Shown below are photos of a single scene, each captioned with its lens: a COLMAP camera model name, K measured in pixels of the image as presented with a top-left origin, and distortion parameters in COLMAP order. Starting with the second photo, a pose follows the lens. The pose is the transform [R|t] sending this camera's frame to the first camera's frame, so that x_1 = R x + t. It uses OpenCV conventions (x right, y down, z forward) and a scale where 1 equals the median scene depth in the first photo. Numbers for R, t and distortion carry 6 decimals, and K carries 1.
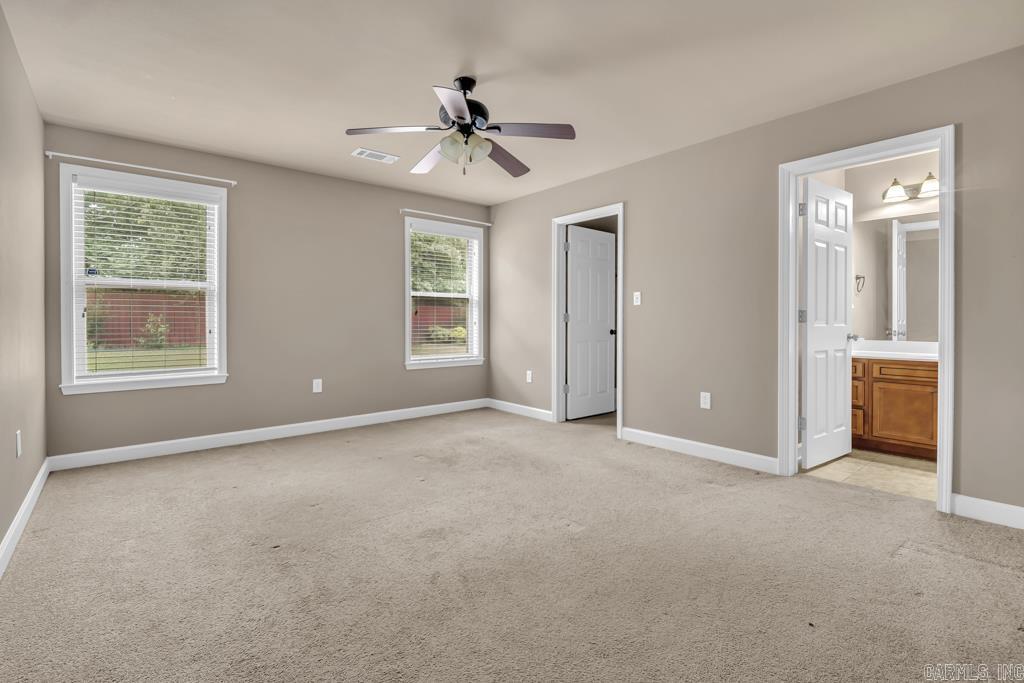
lens RADIAL K [[475.9, 0, 518.8], [0, 475.9, 322.6], [0, 0, 1]] dist [-0.001030, -0.001137]
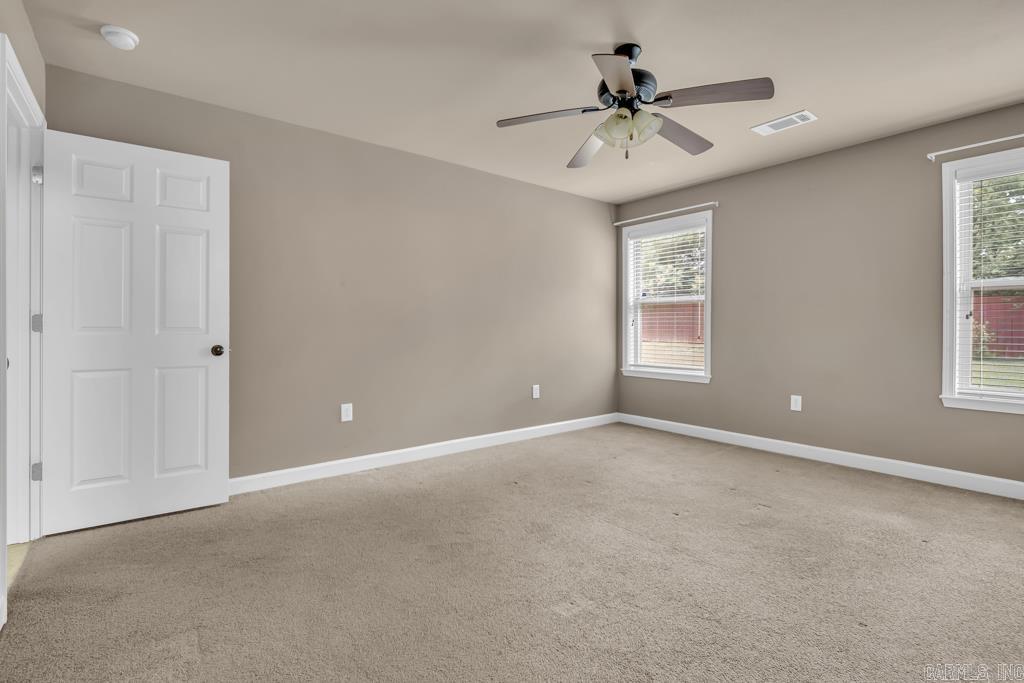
lens RADIAL K [[476.6, 0, 511.9], [0, 476.6, 325.8], [0, 0, 1]] dist [0.001050, -0.005053]
pose [[-0.031112, -0.003631, -0.999509, 0.531601], [-0.006981, 0.999970, -0.003415, -0.002380], [0.999492, 0.006871, -0.031137, 0.579918]]
